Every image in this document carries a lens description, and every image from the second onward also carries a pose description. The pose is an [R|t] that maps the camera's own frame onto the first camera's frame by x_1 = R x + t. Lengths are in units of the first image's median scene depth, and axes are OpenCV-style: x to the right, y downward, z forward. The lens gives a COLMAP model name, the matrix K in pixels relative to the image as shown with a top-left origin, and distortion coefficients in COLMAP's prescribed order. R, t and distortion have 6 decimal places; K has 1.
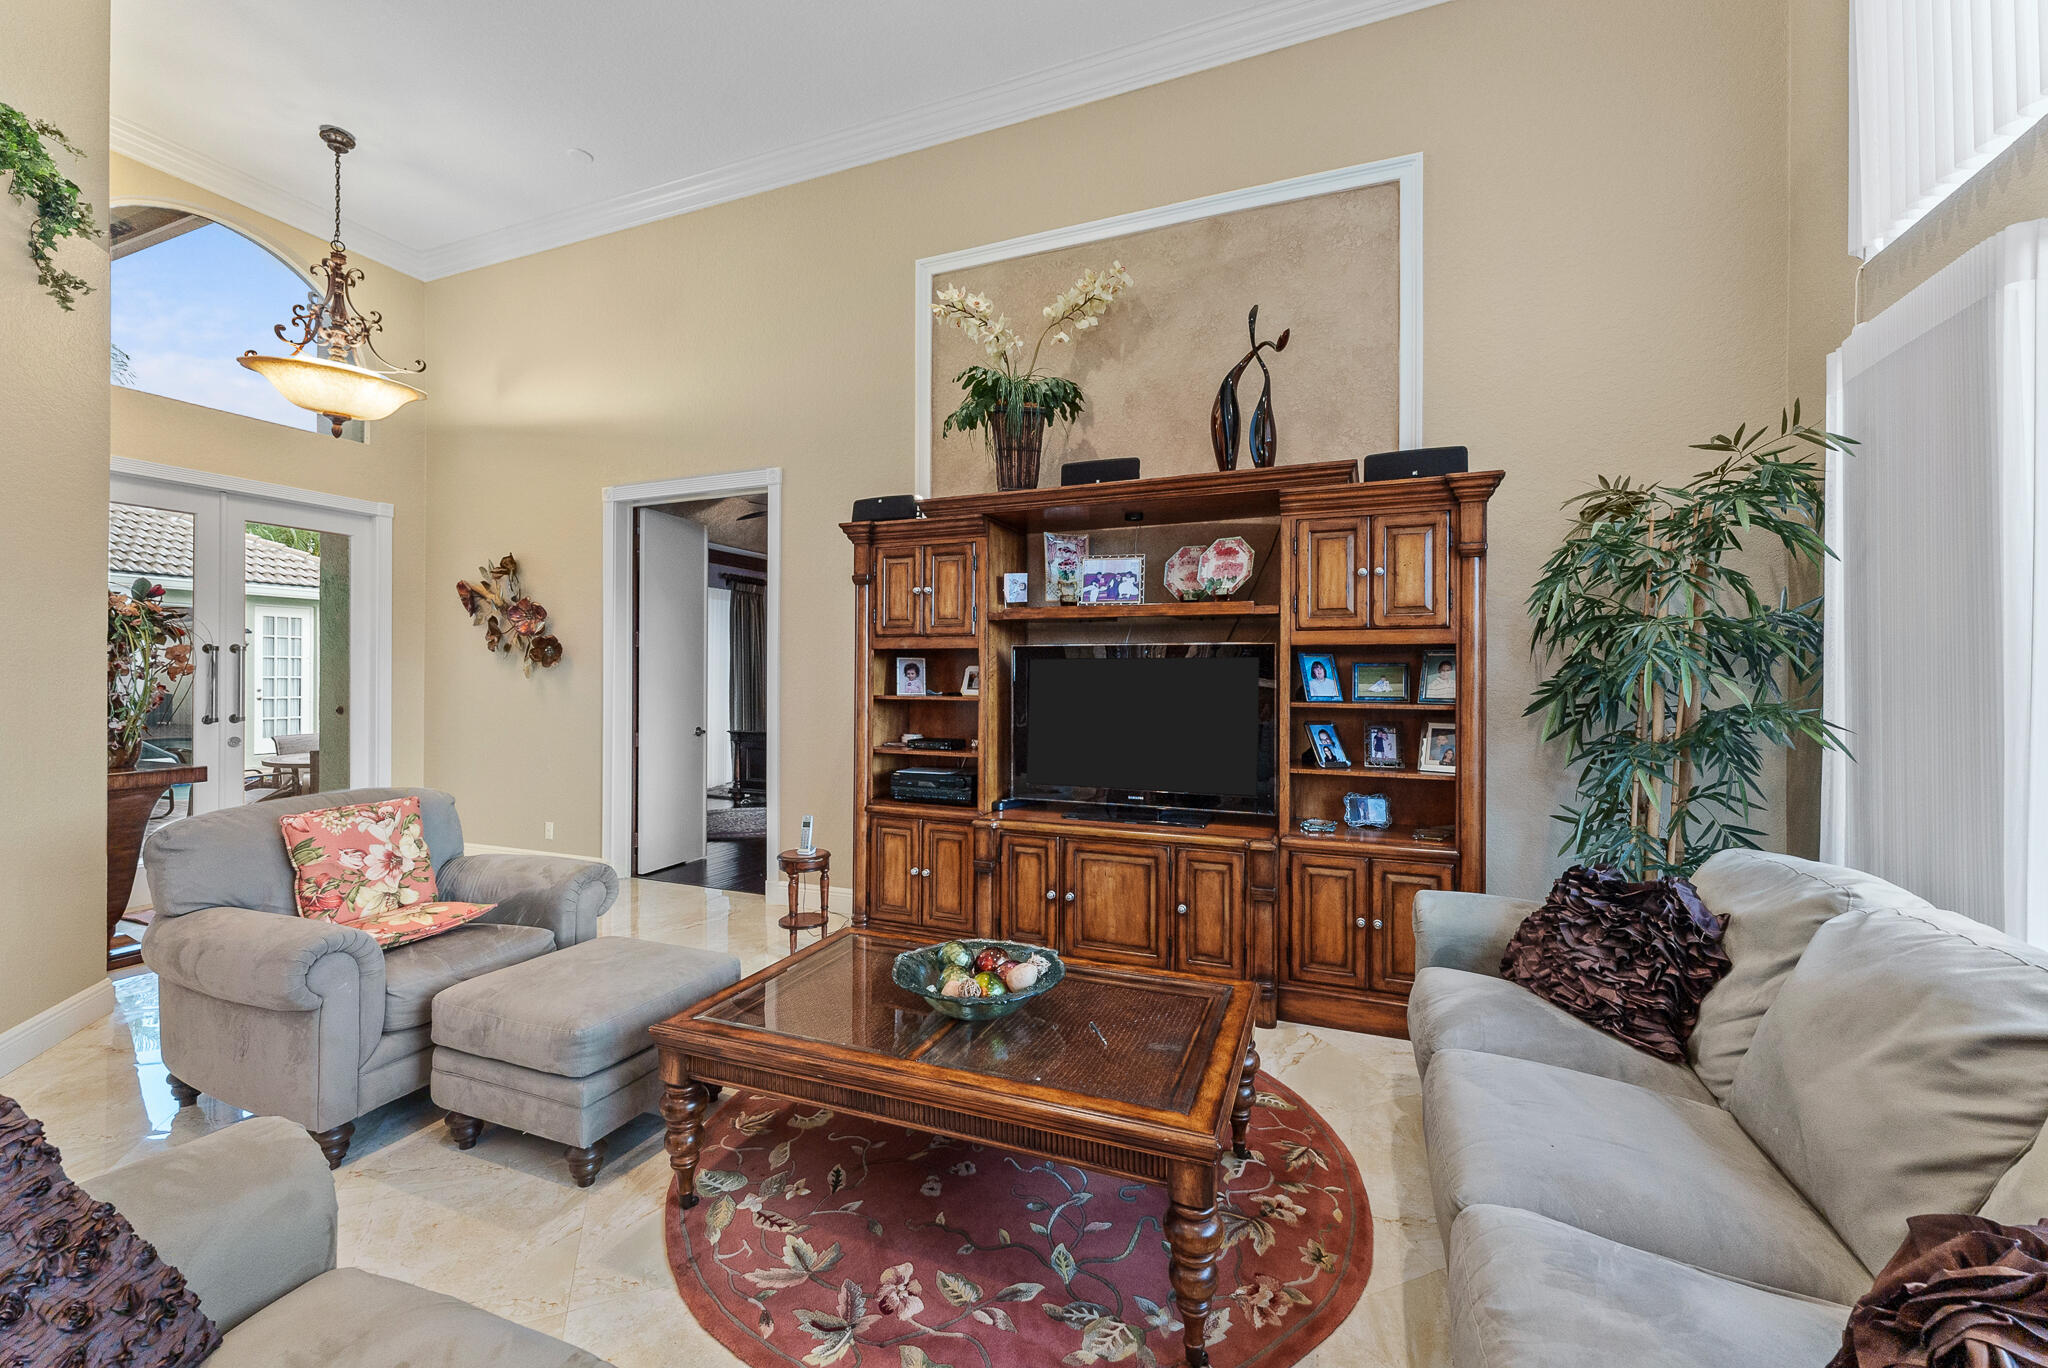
lens RADIAL K [[828.0, 0, 1018.3], [0, 828.0, 674.2], [0, 0, 1]] dist [0.002844, -0.000850]
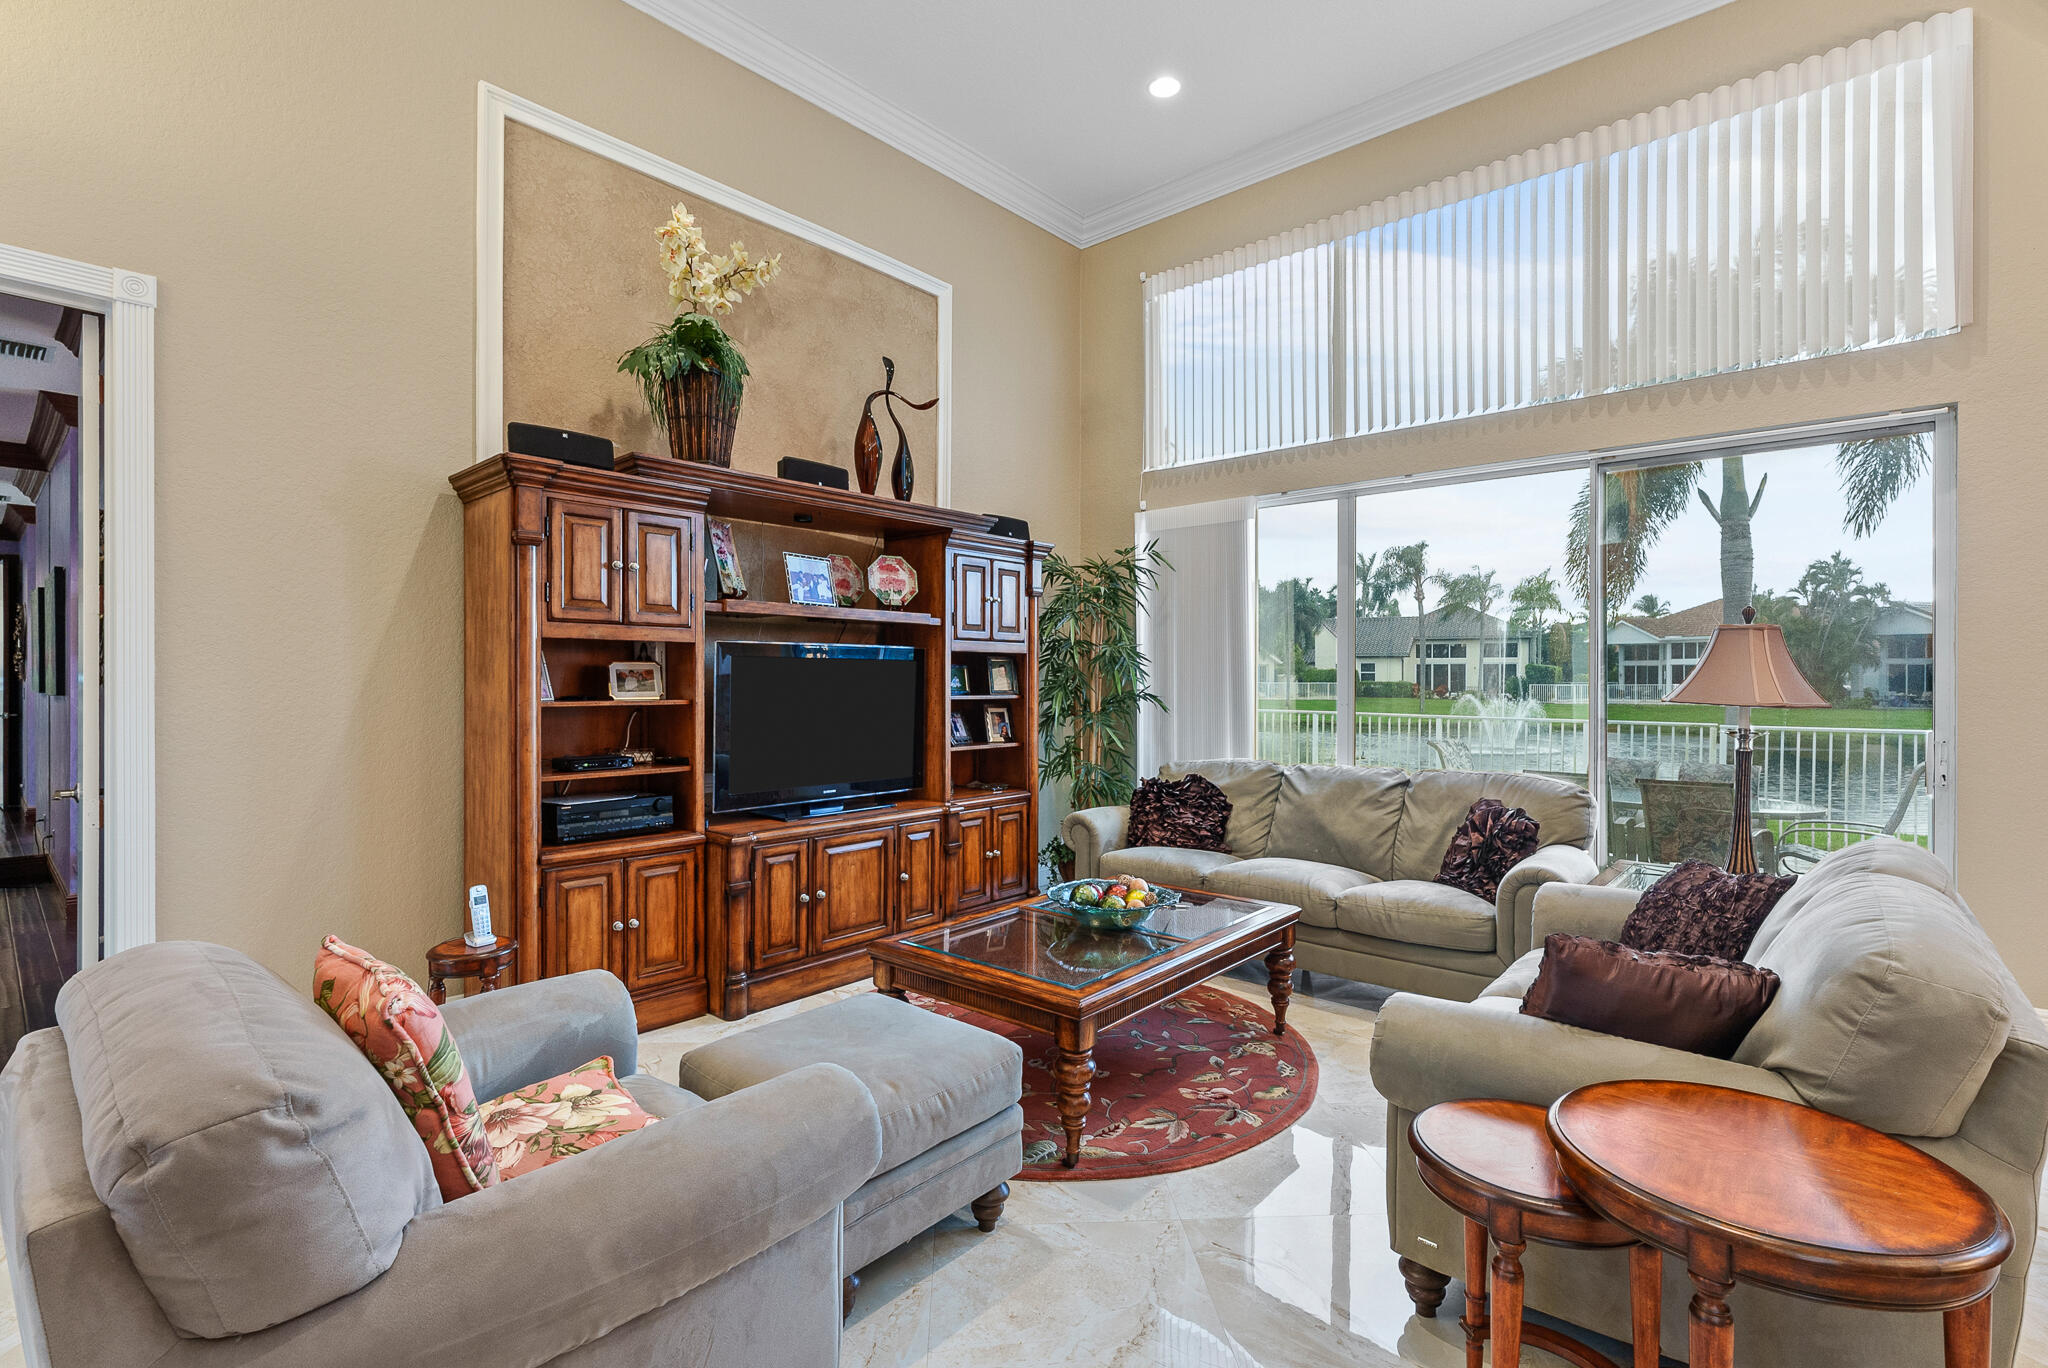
lens RADIAL K [[951.8, 0, 1031.7], [0, 951.8, 672.9], [0, 0, 1]] dist [-0.001448, -0.000008]
pose [[0.319446, 0.000891, 0.947604, -0.947282], [-0.003970, 0.999992, 0.000399, -0.002075], [-0.947596, -0.003889, 0.319447, 0.387124]]
